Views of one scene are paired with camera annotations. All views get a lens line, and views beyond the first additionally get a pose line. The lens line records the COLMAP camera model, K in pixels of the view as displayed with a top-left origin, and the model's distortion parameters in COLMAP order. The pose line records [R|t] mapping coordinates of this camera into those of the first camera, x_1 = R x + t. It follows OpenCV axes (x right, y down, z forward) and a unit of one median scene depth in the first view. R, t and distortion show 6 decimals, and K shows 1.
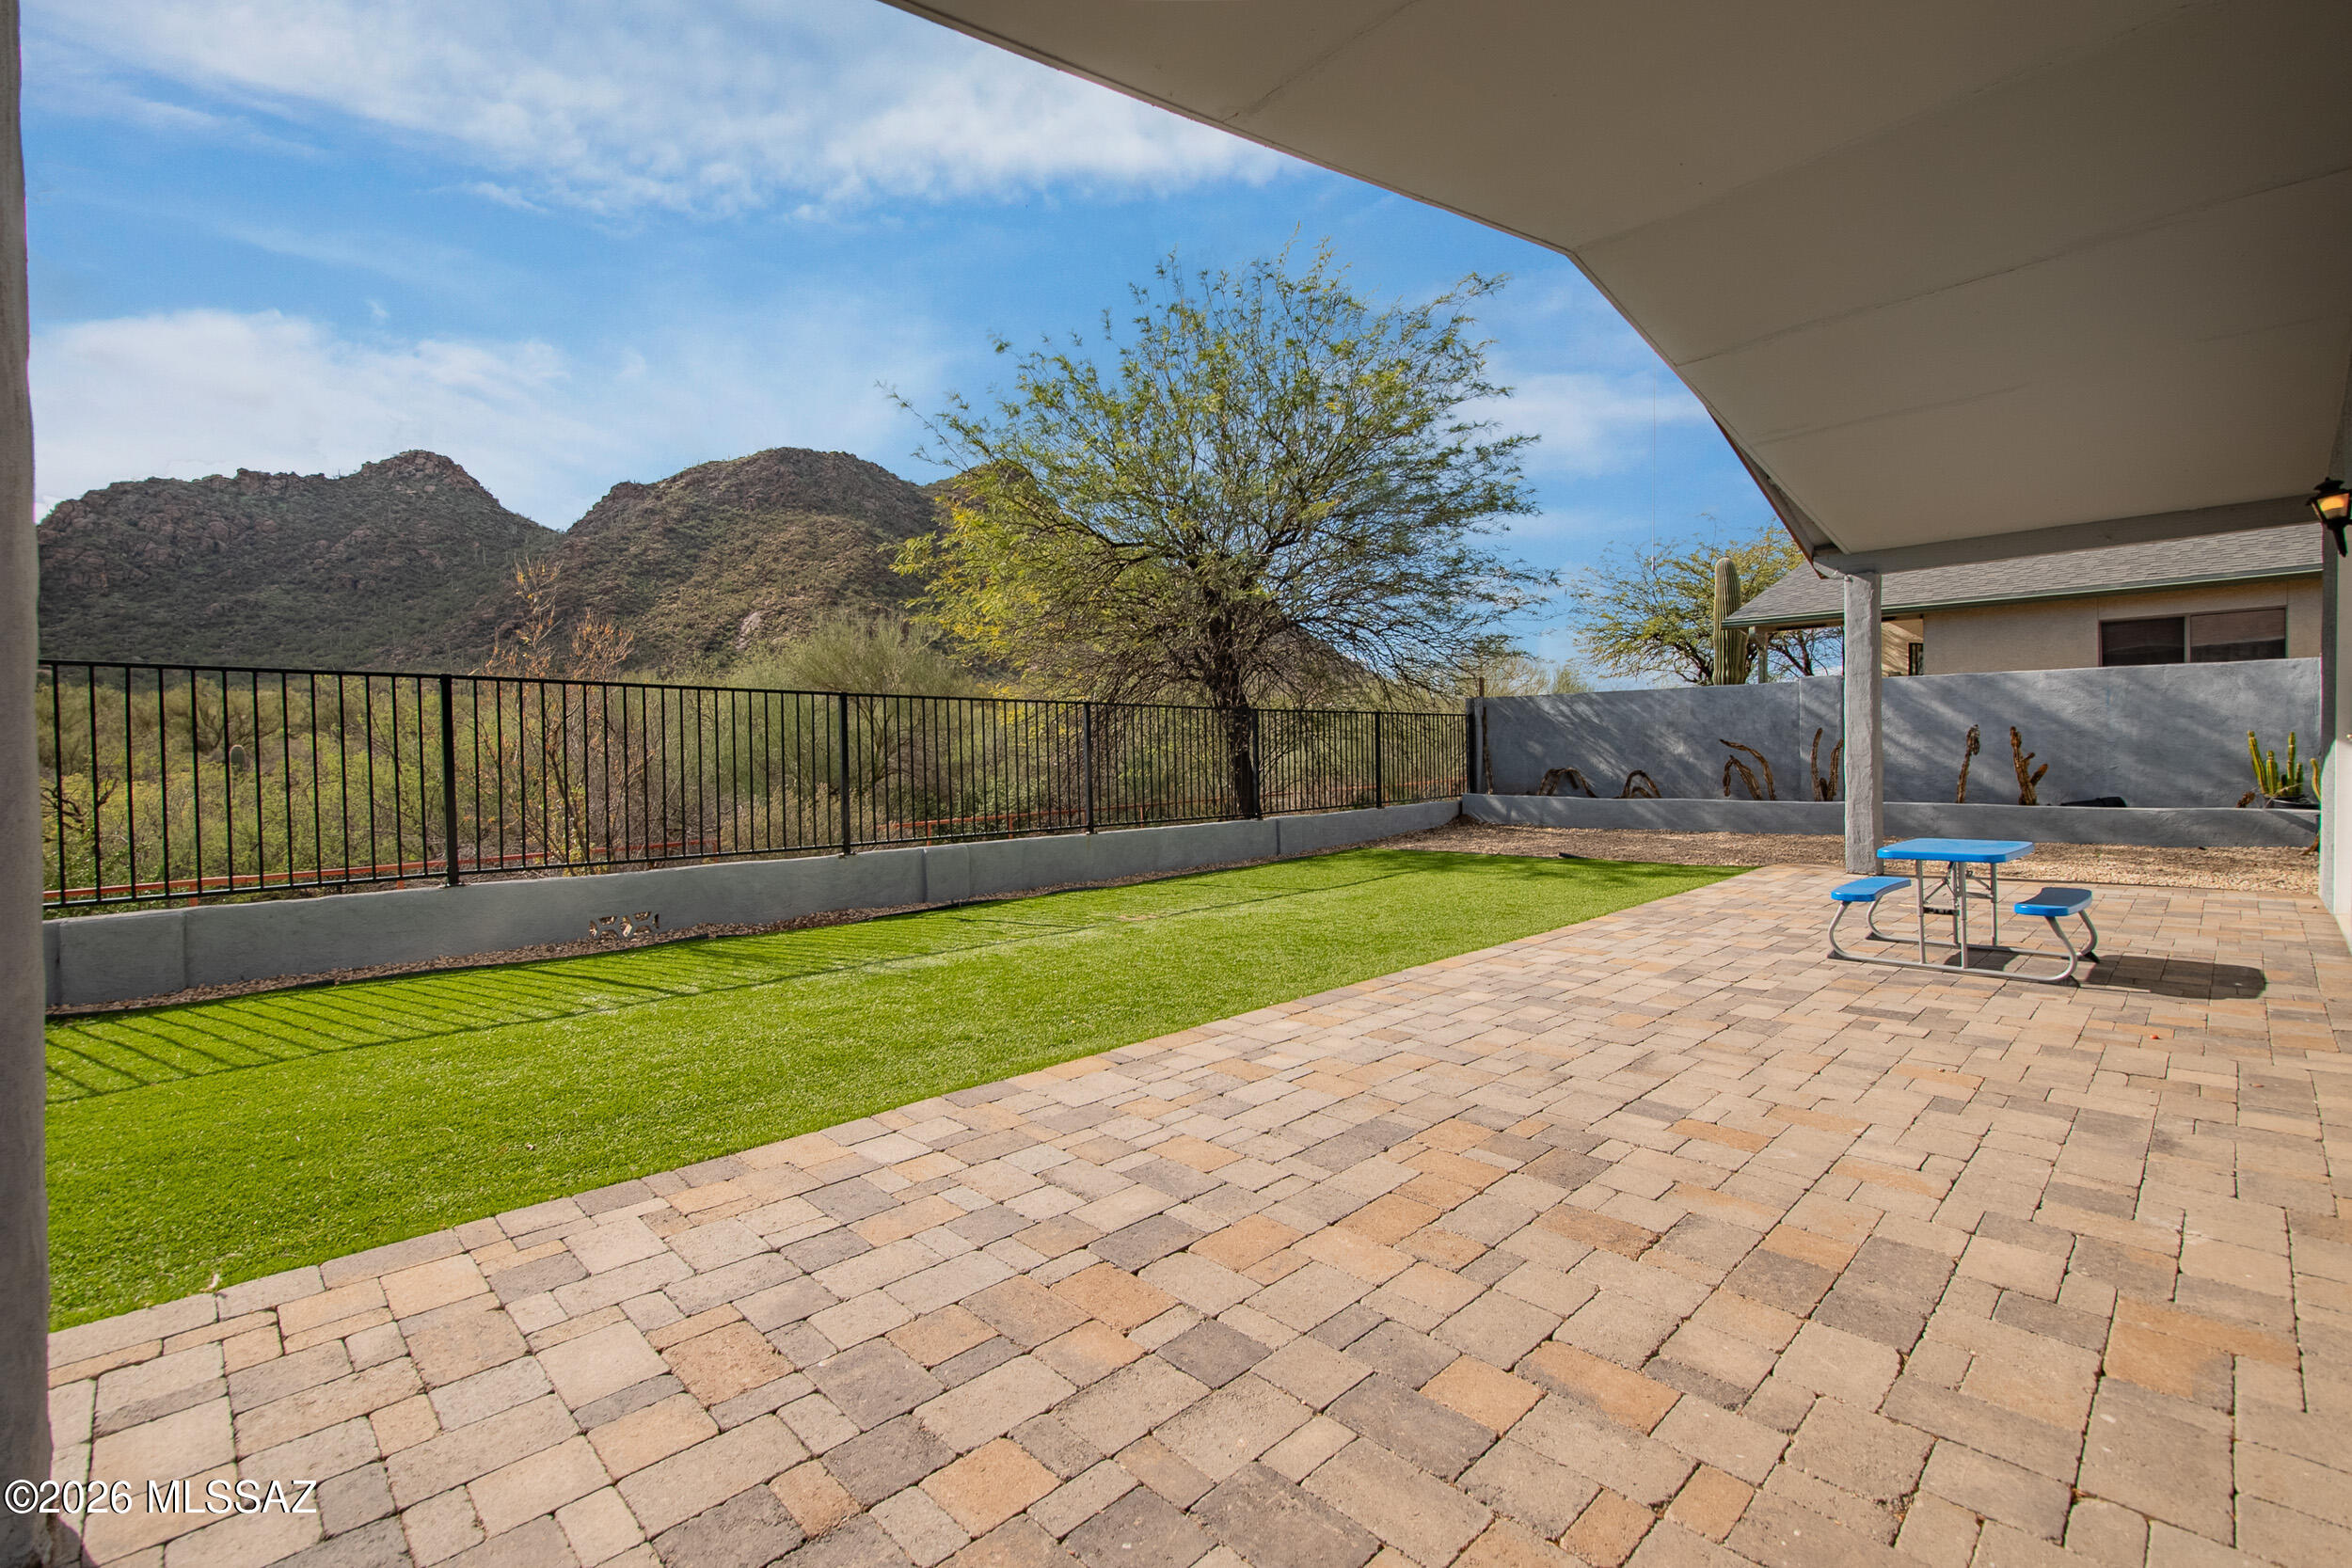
lens RADIAL K [[1038.8, 0, 1170.4], [0, 1038.8, 756.9], [0, 0, 1]] dist [0.002294, -0.000398]
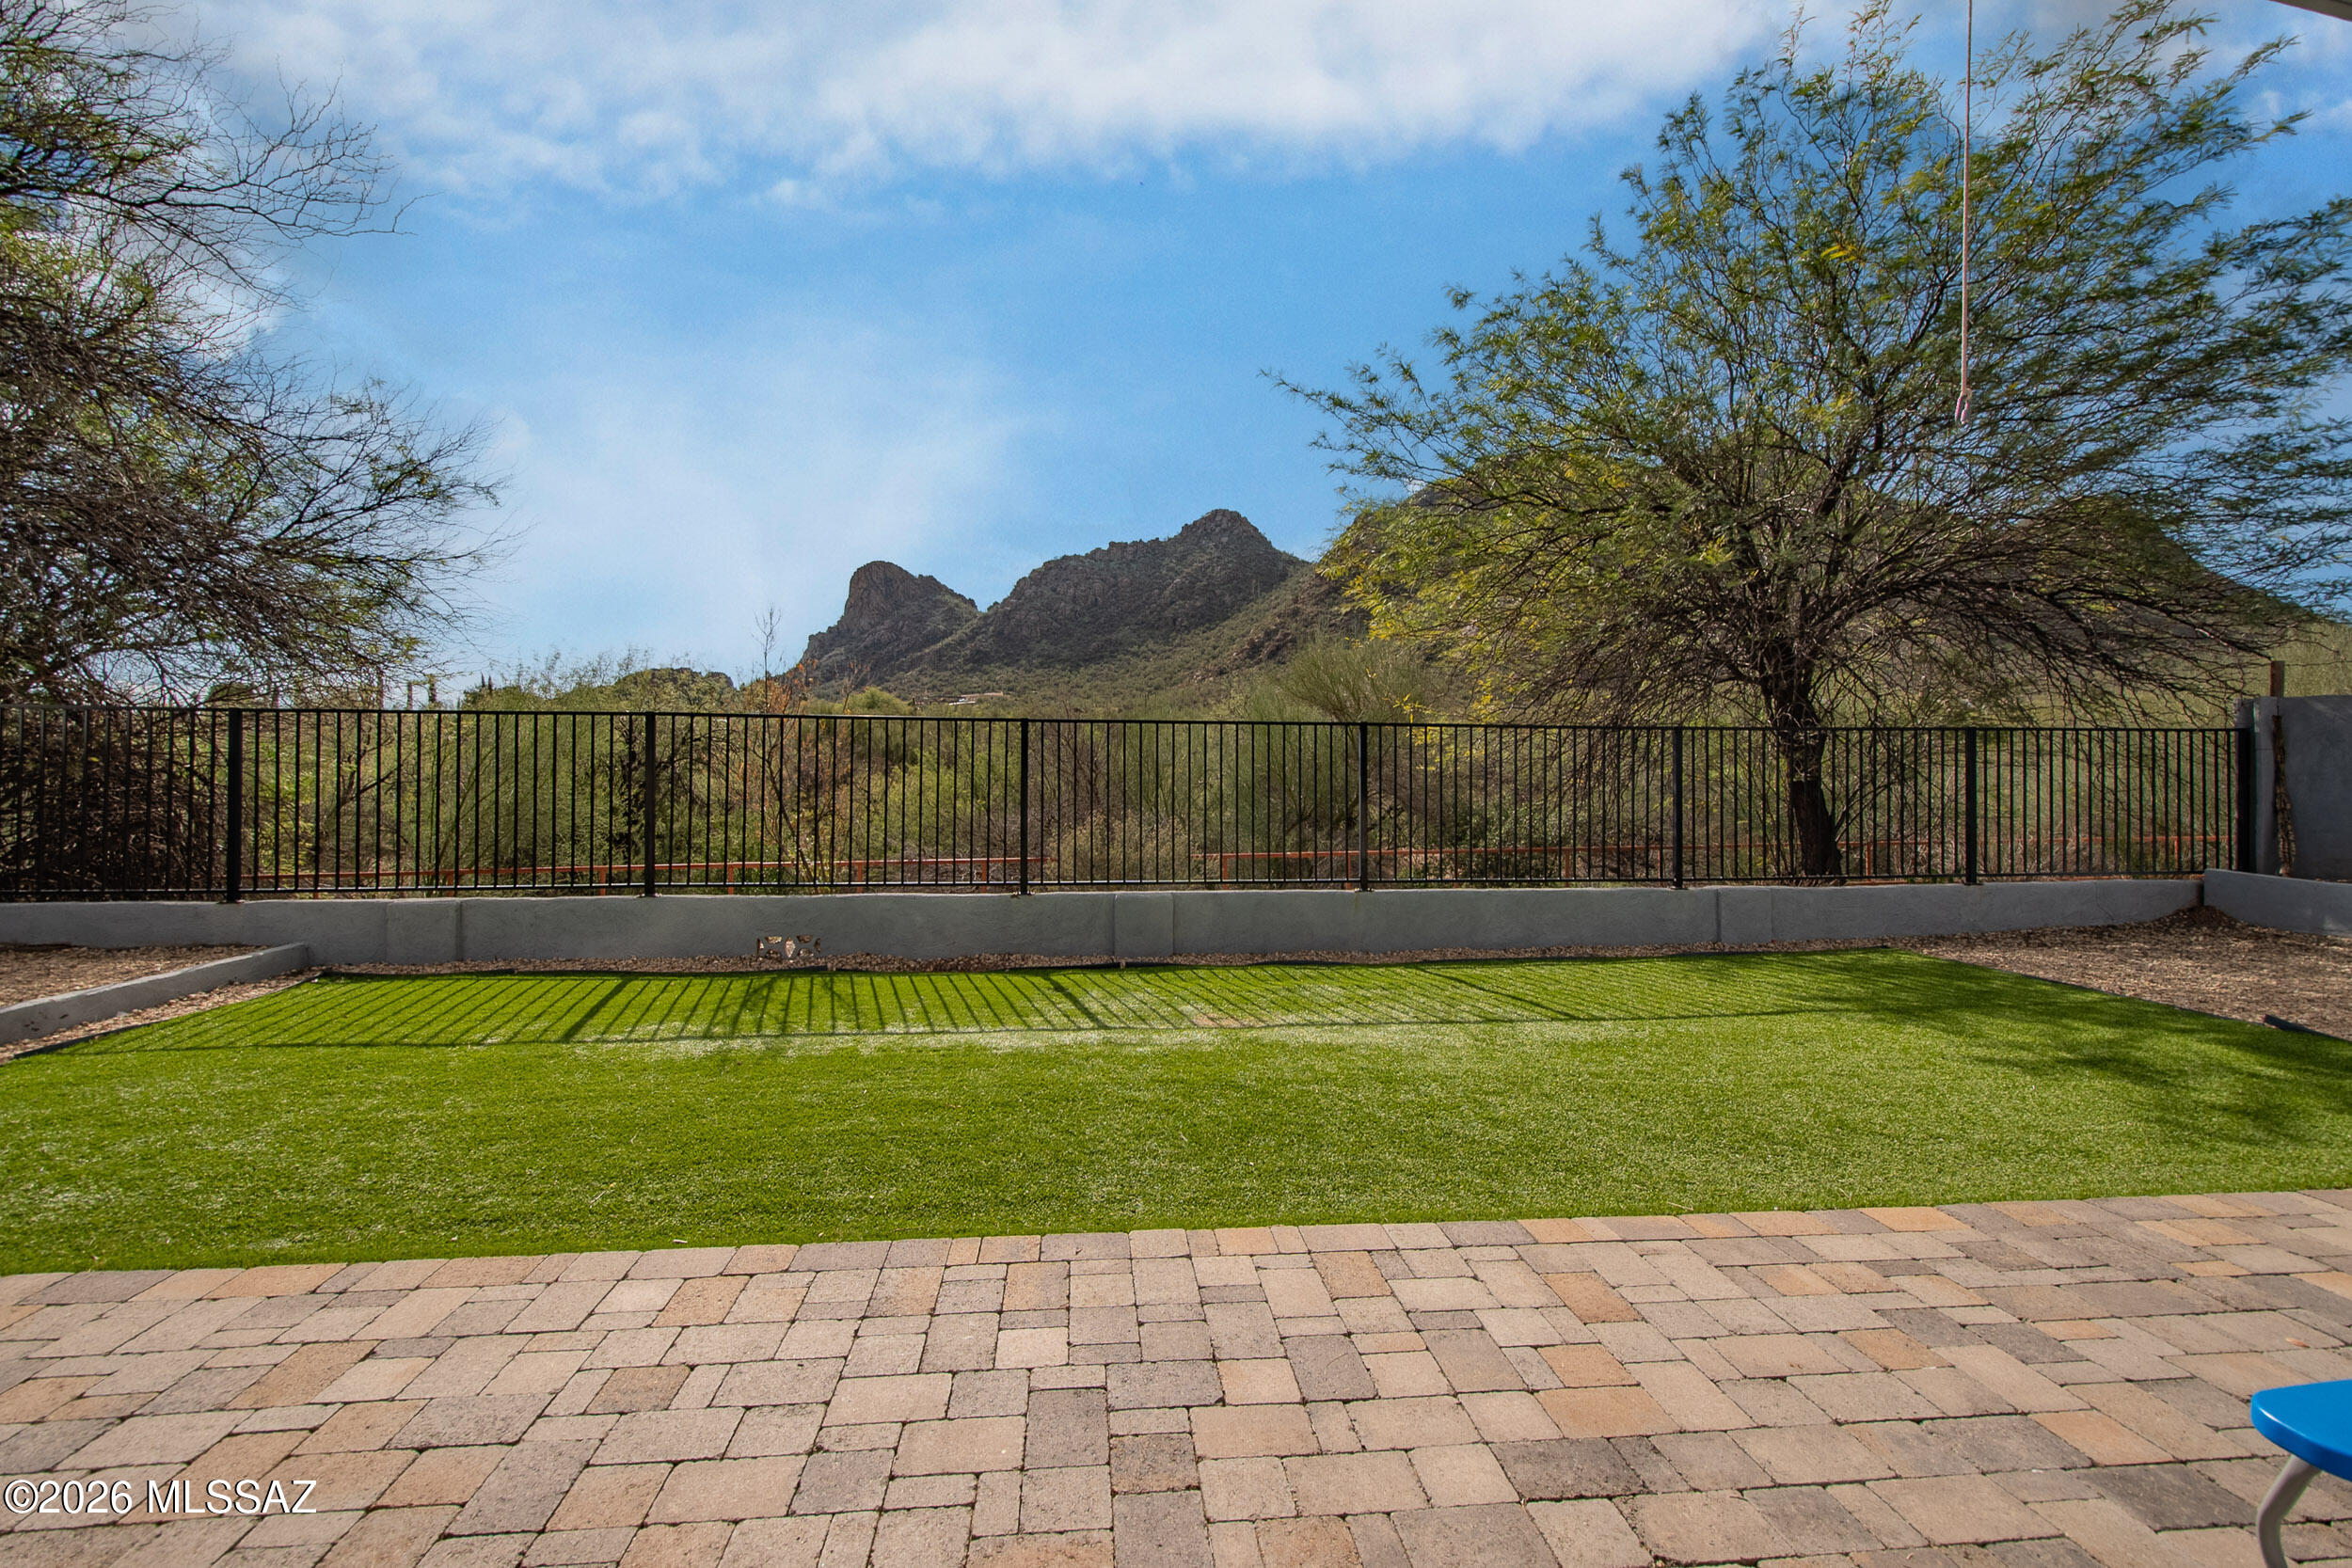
lens RADIAL K [[1071.5, 0, 1178.9], [0, 1071.5, 711.7], [0, 0, 1]] dist [0.008215, -0.000259]
pose [[0.785257, -0.015943, -0.618965, 0.206457], [-0.017075, 0.998731, -0.047387, -0.012300], [0.618934, 0.047780, 0.783988, 0.200134]]
